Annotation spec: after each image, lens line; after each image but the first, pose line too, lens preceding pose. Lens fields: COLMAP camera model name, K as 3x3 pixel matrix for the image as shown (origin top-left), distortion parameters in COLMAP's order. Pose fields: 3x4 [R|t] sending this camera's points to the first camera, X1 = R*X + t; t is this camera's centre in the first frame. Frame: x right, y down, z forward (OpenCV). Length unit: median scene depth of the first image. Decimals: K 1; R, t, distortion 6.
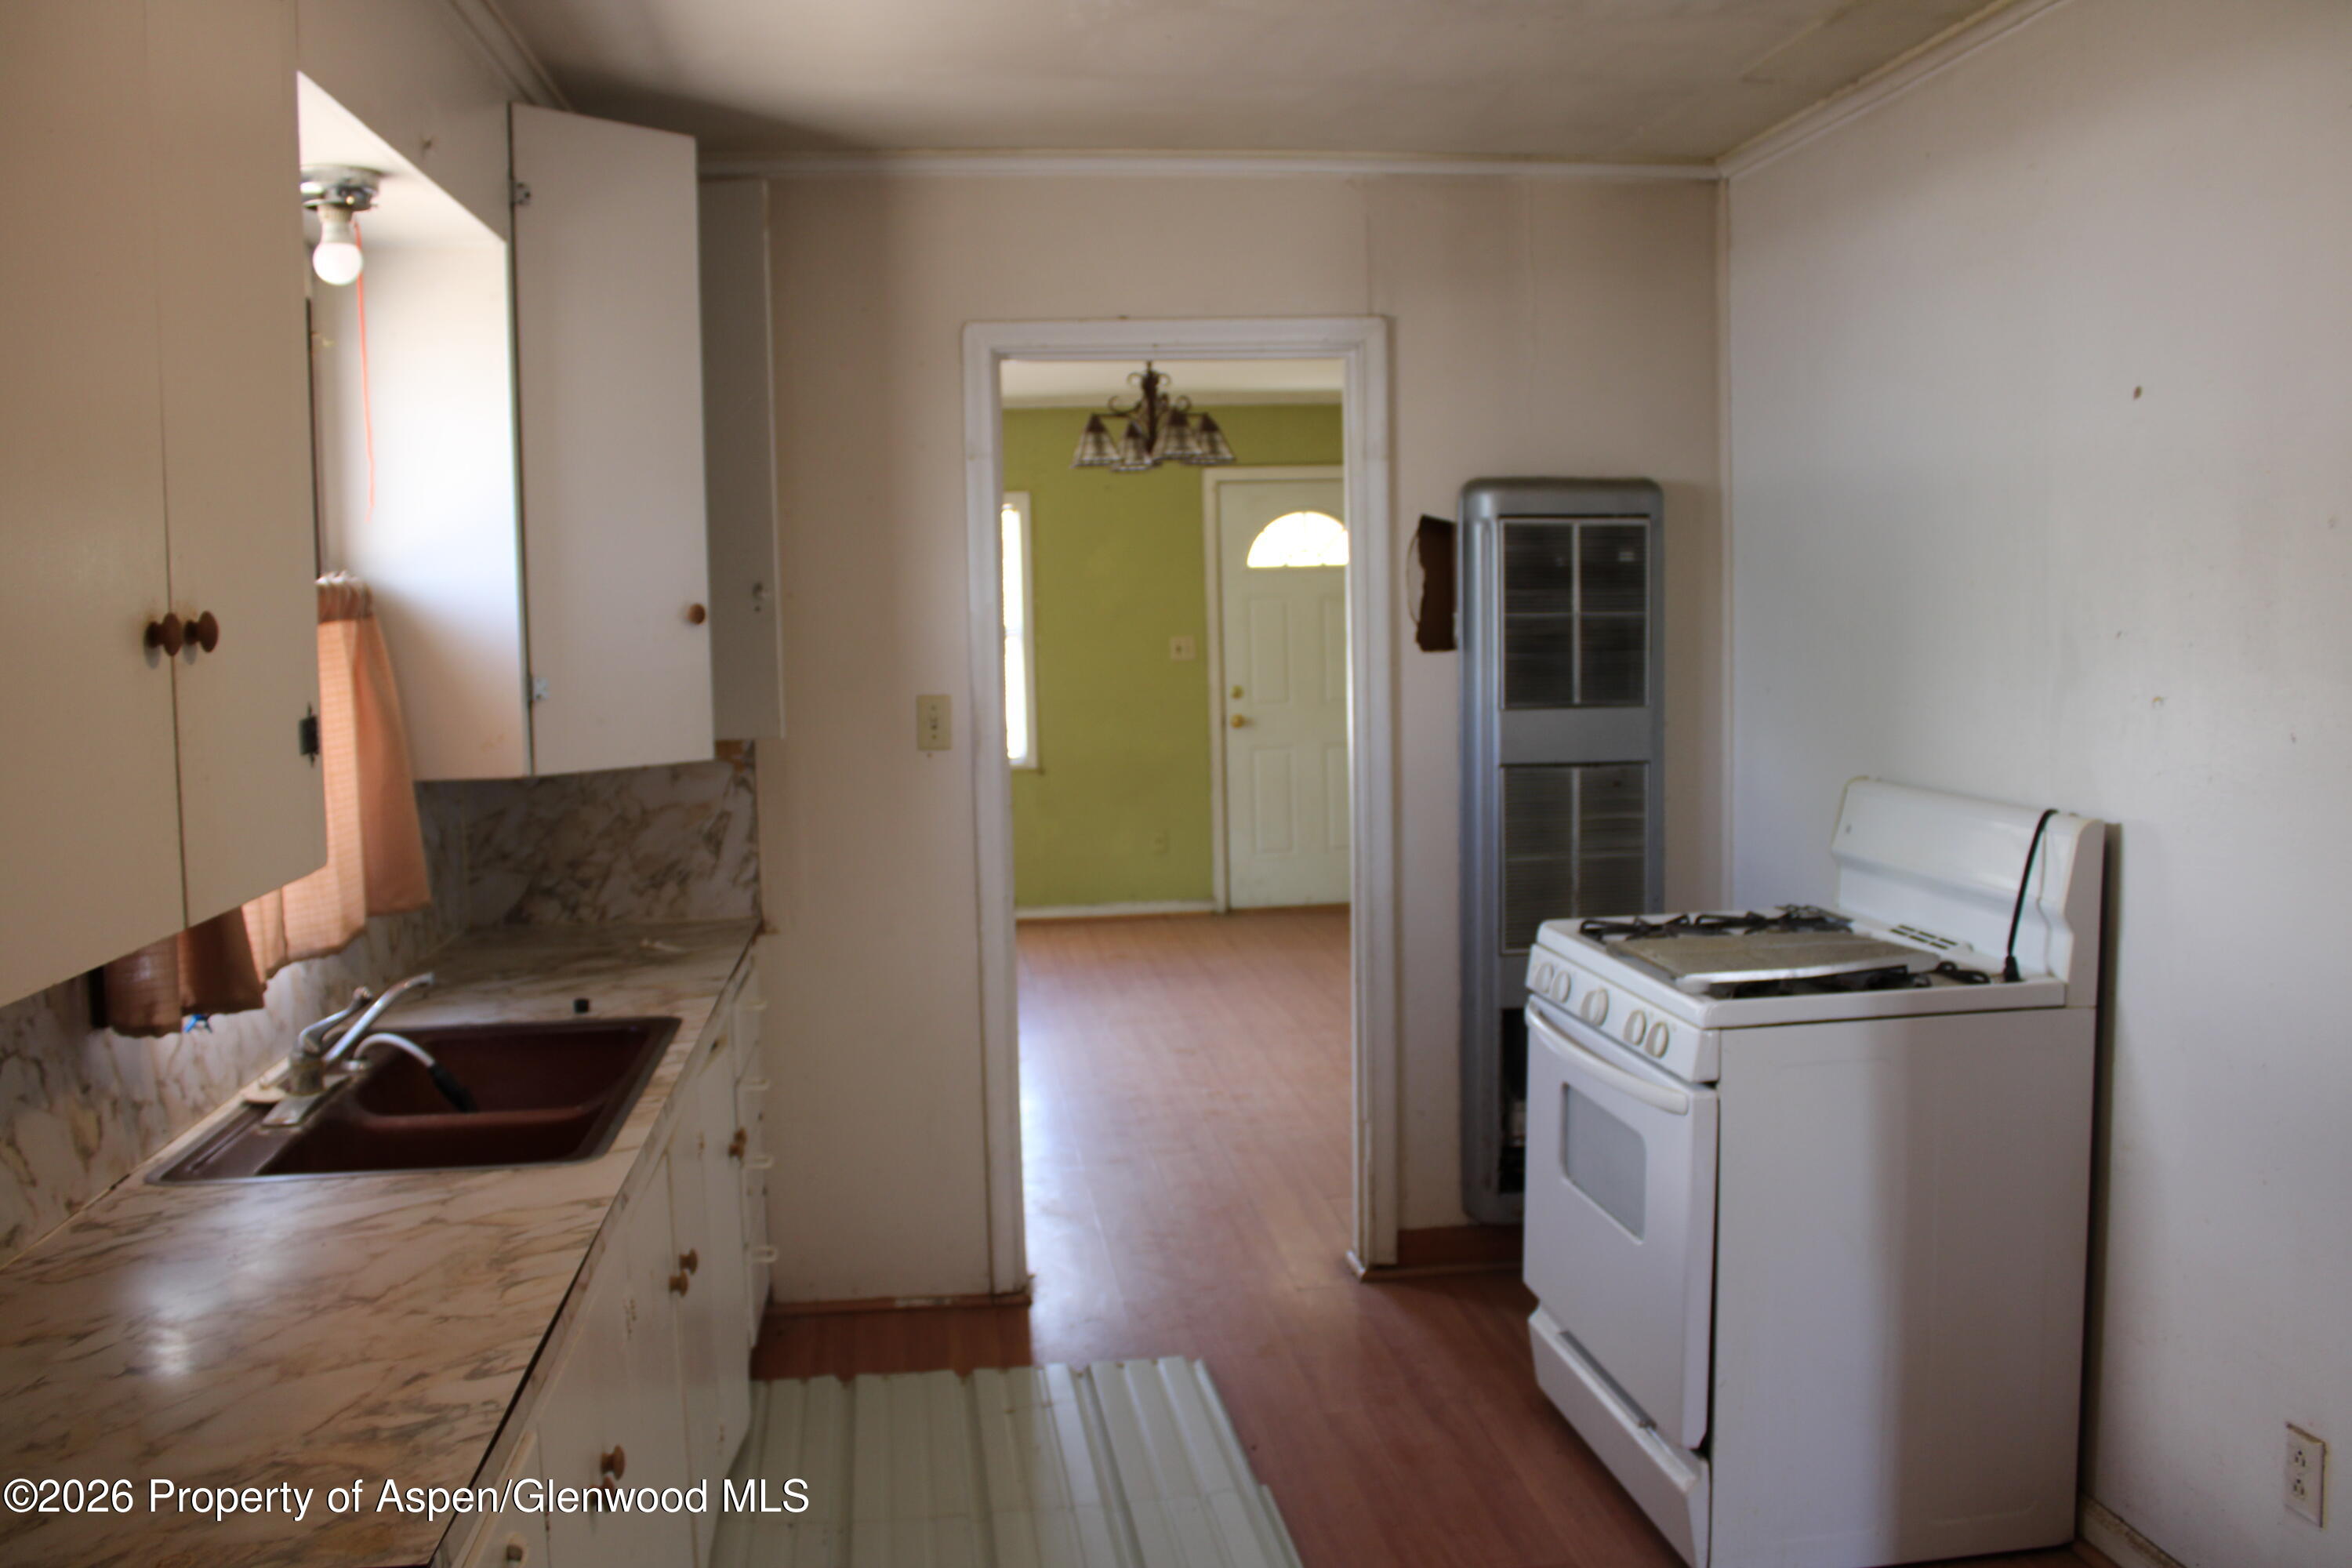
lens RADIAL K [[1933.9, 0, 1132.3], [0, 1933.9, 782.2], [0, 0, 1]] dist [-0.160527, 0.121954]
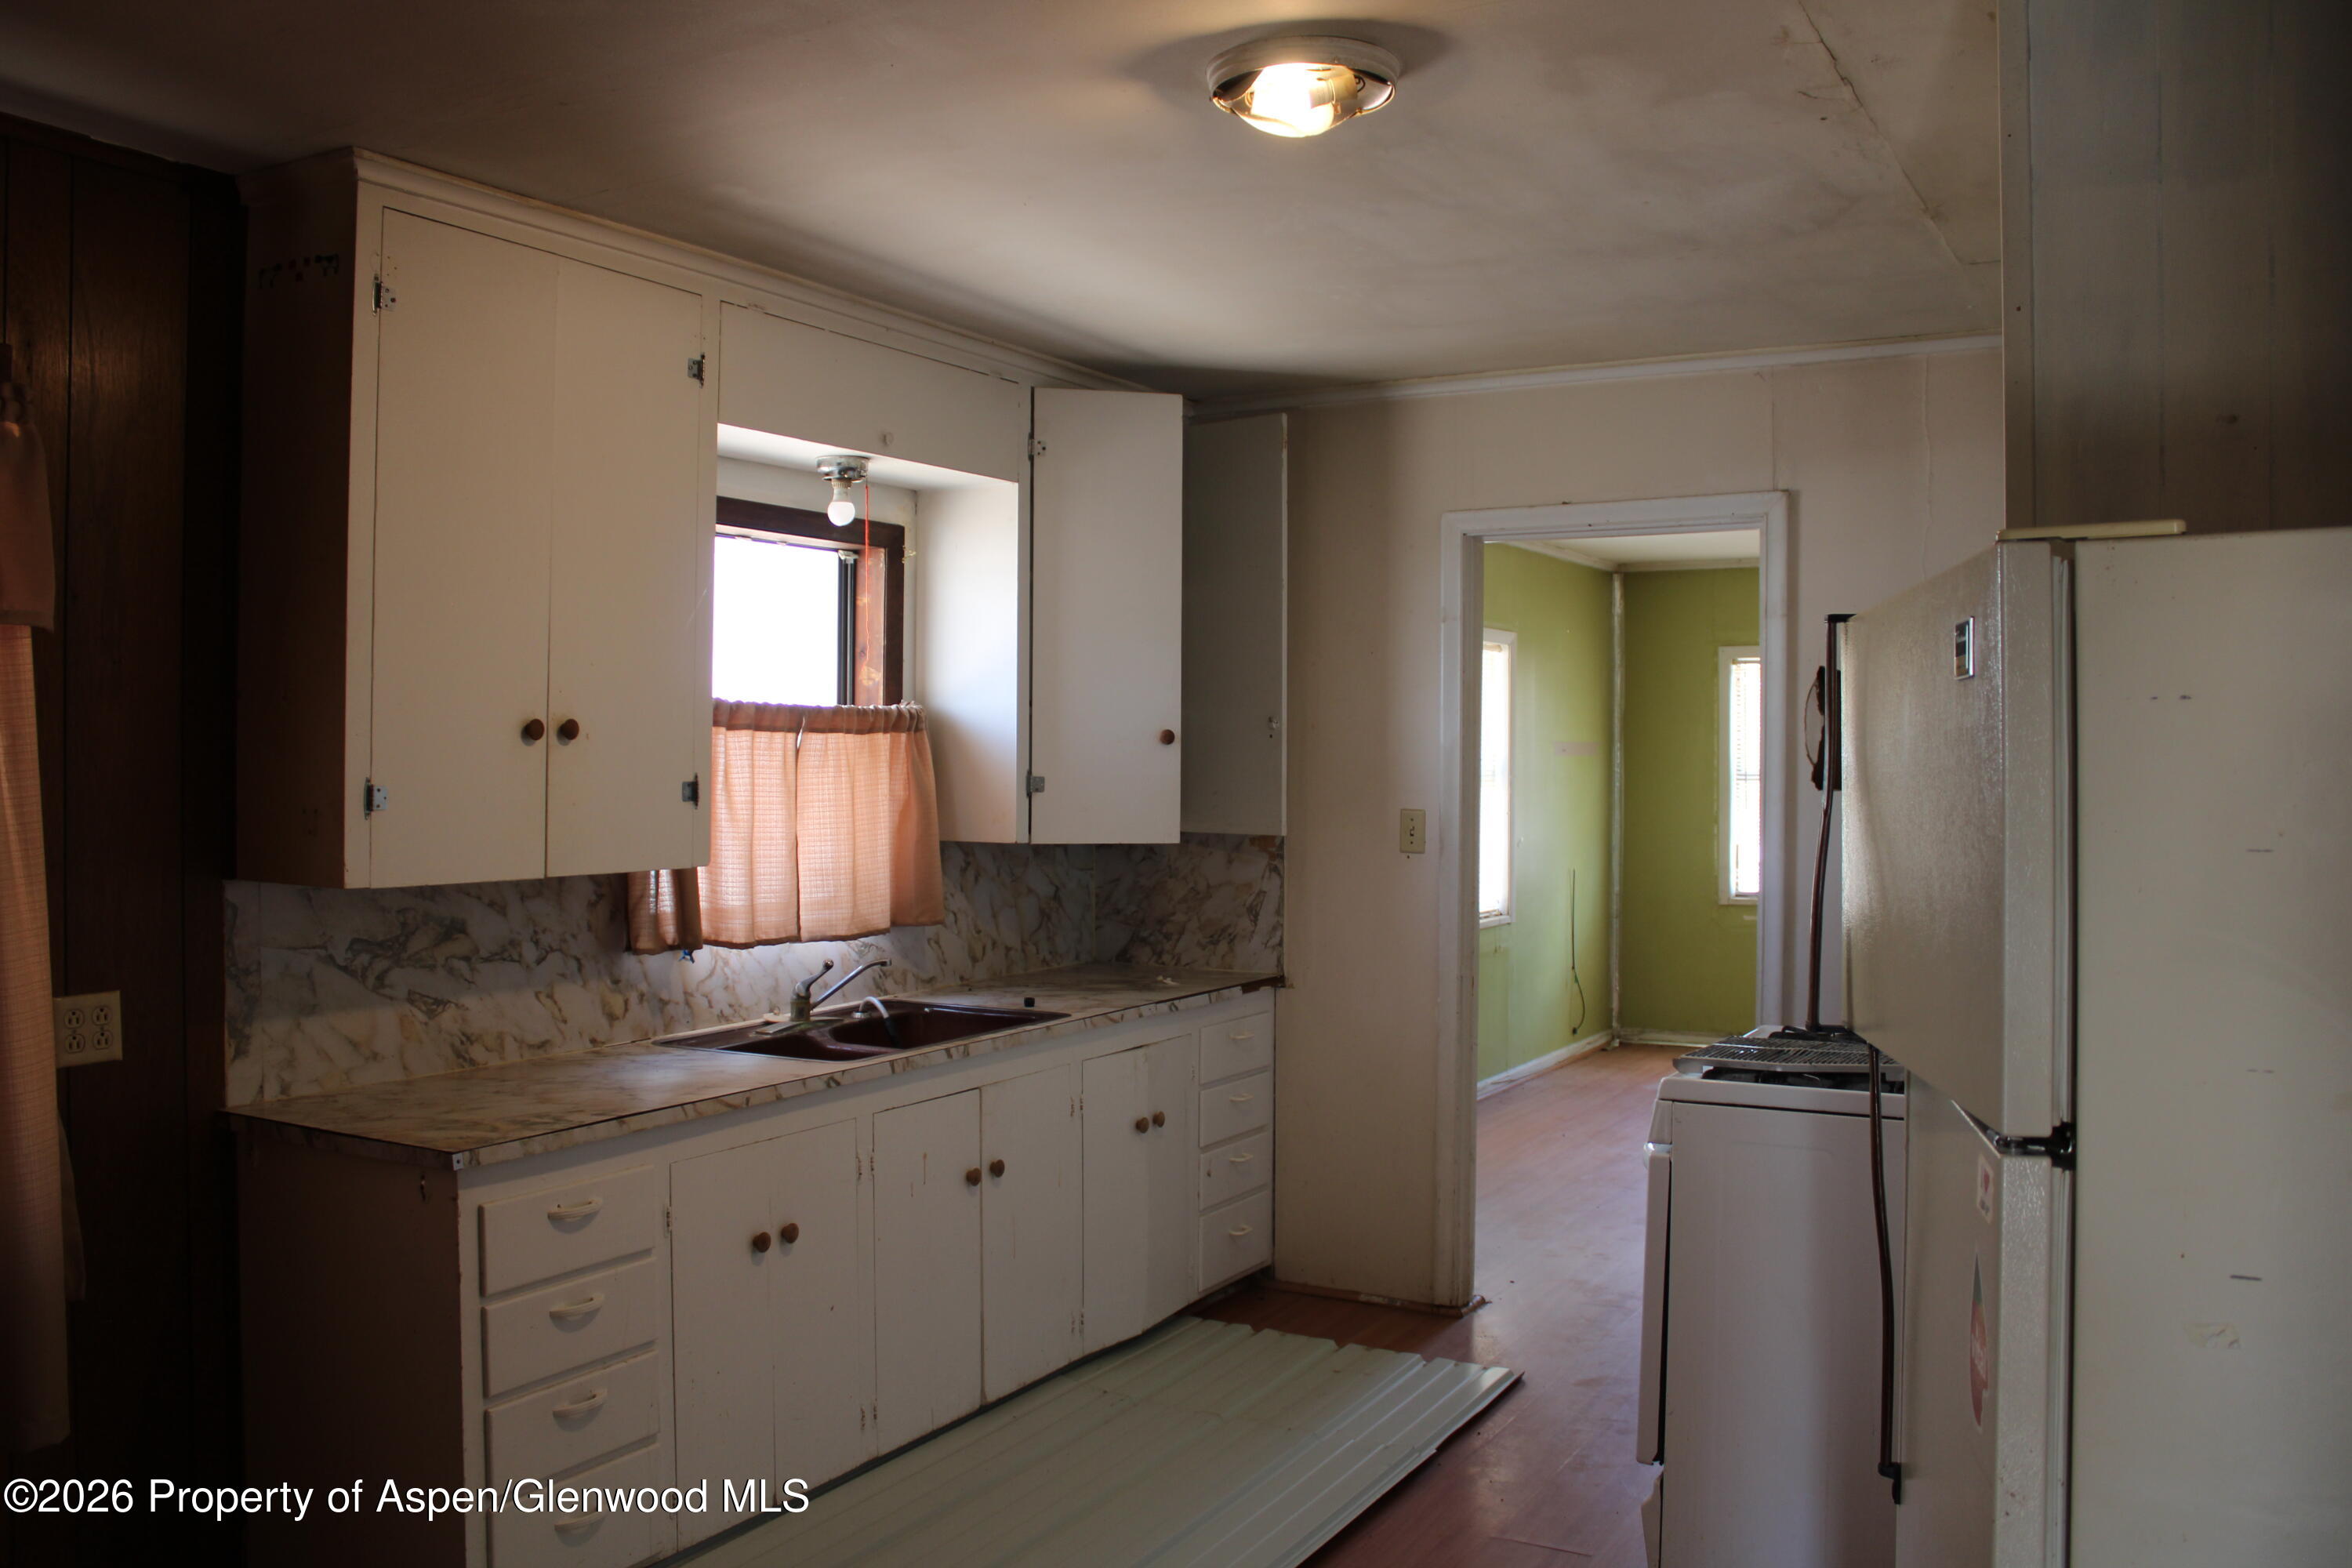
lens RADIAL K [[1933.9, 0, 1132.3], [0, 1933.9, 782.2], [0, 0, 1]] dist [-0.160527, 0.121954]
pose [[0.796268, 0.035417, -0.603907, 0.509540], [-0.078853, 0.995844, -0.045566, 0.008773], [0.599783, 0.083903, 0.795752, -0.105743]]
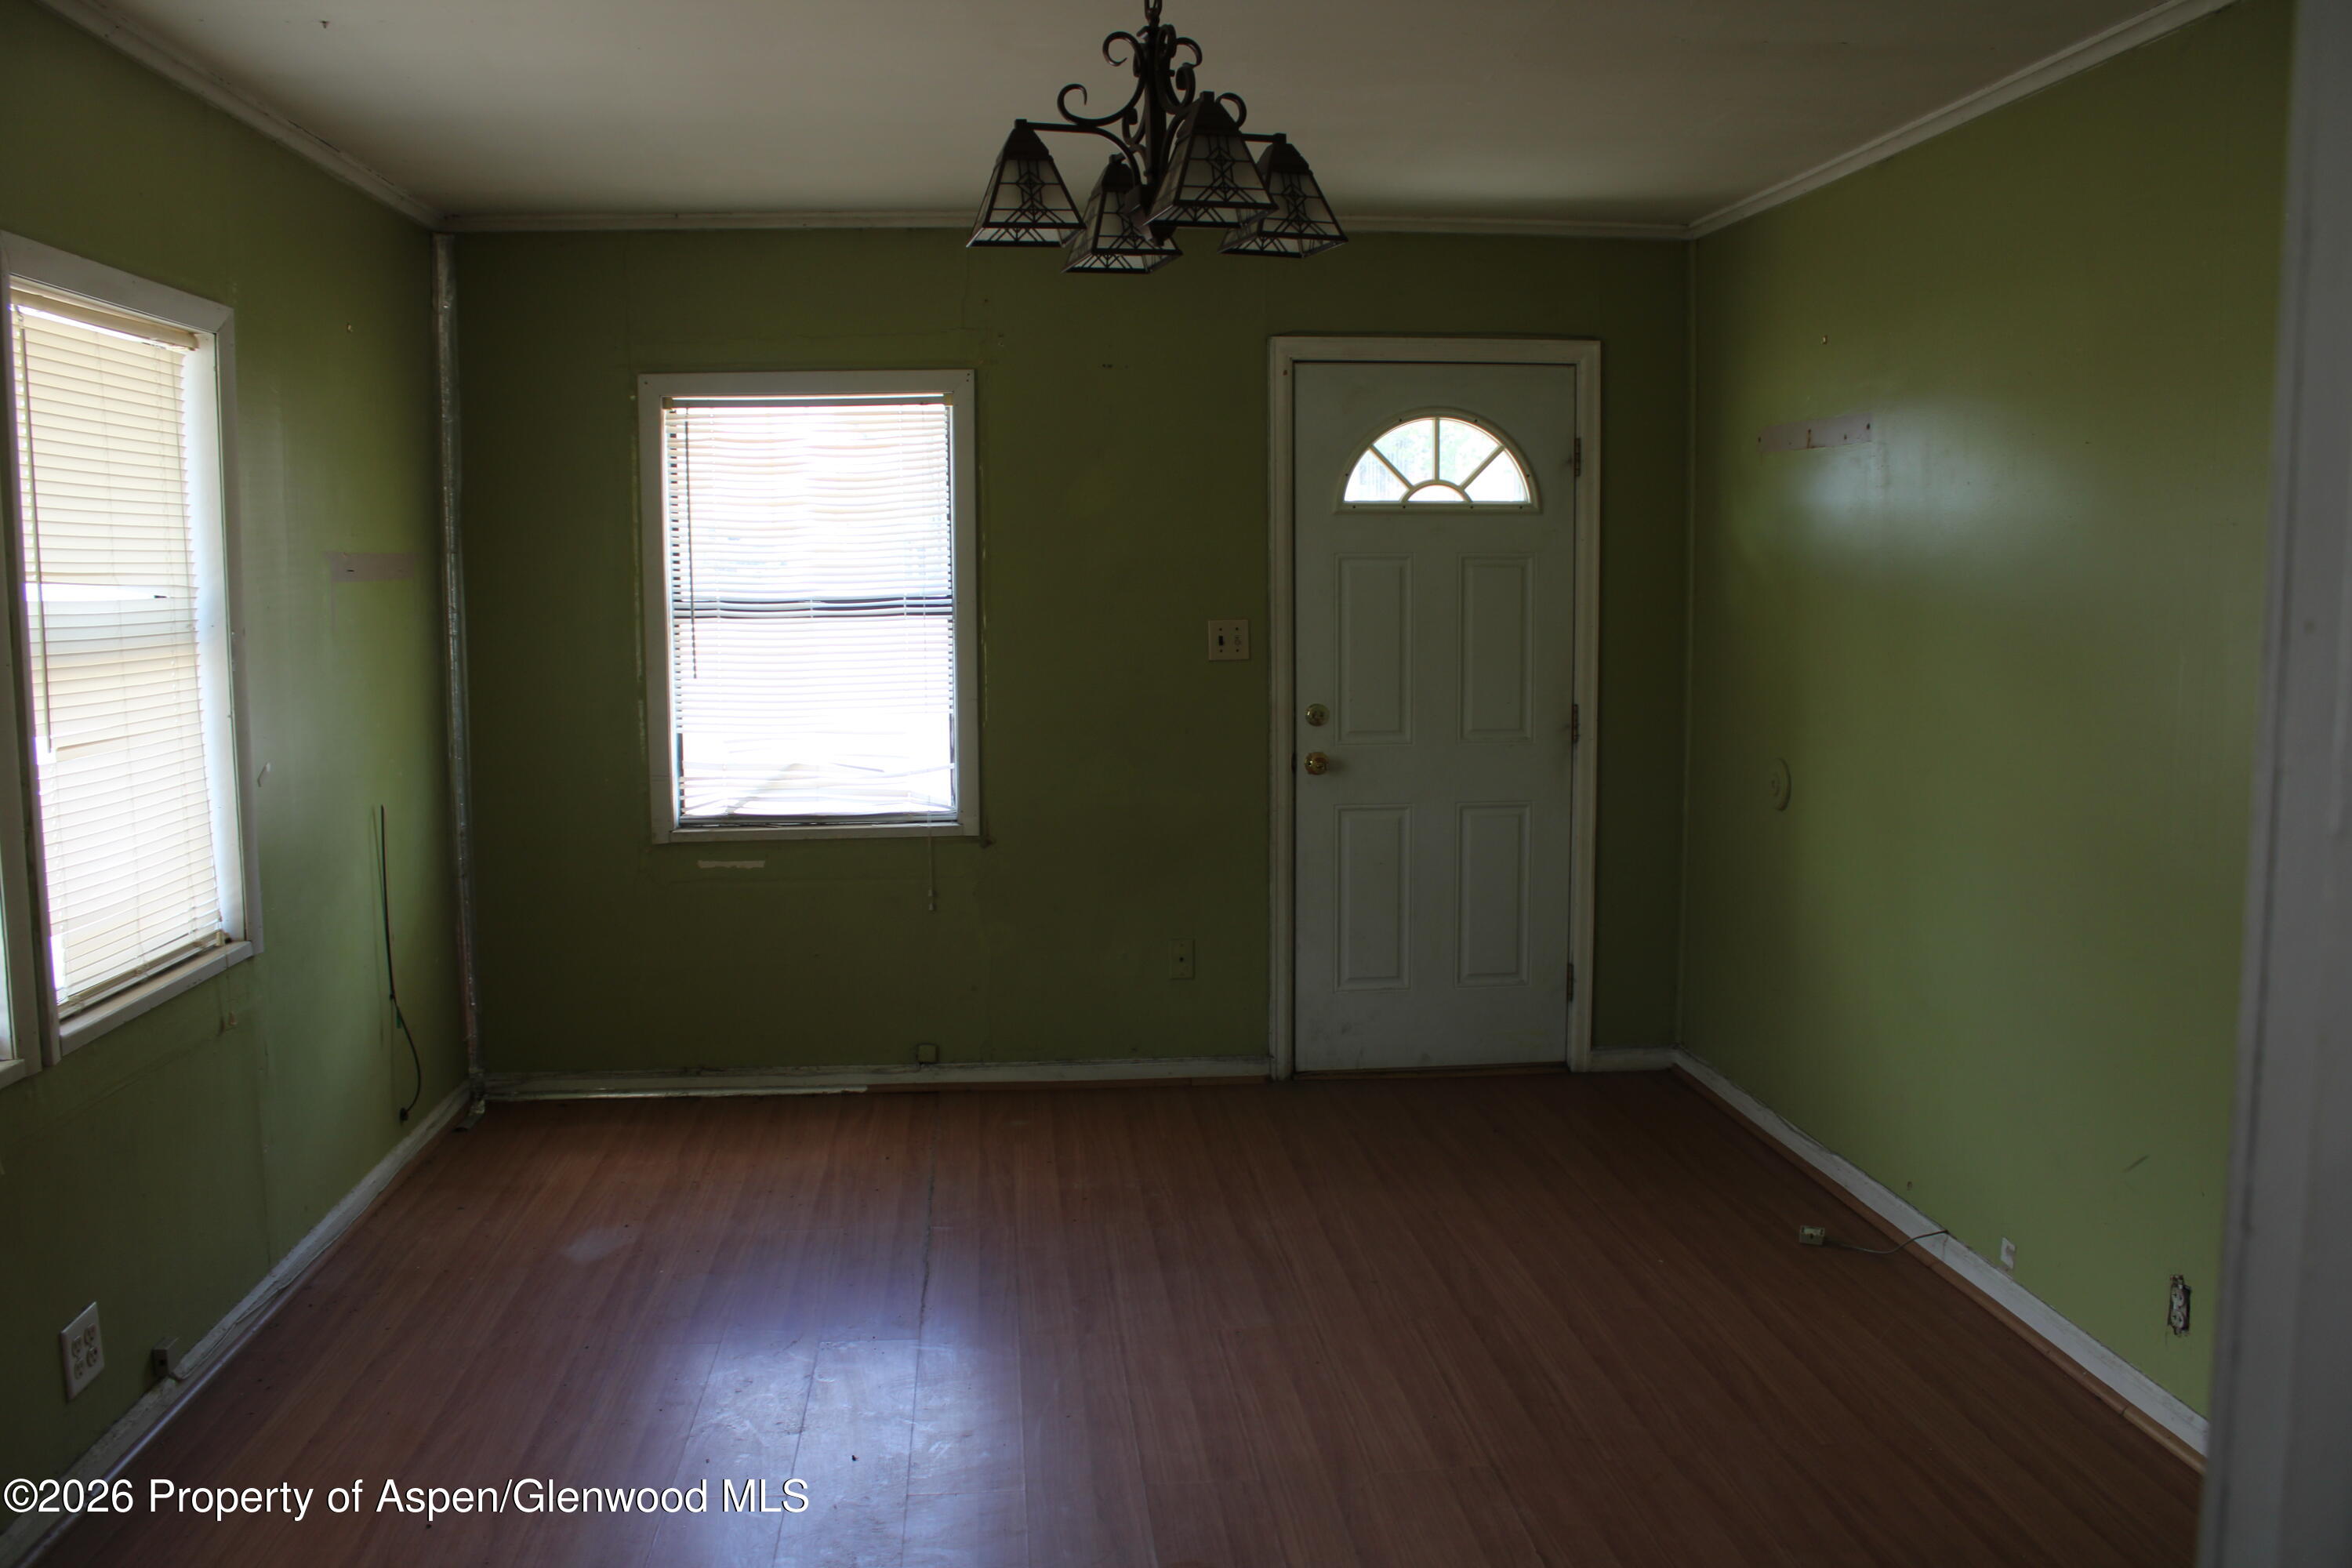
lens RADIAL K [[1933.9, 0, 1132.3], [0, 1933.9, 782.2], [0, 0, 1]] dist [-0.160527, 0.121954]
pose [[0.999261, 0.025333, -0.028925, 0.033836], [-0.024764, 0.999496, 0.019876, -0.083009], [0.029413, -0.019145, 0.999384, 0.917794]]
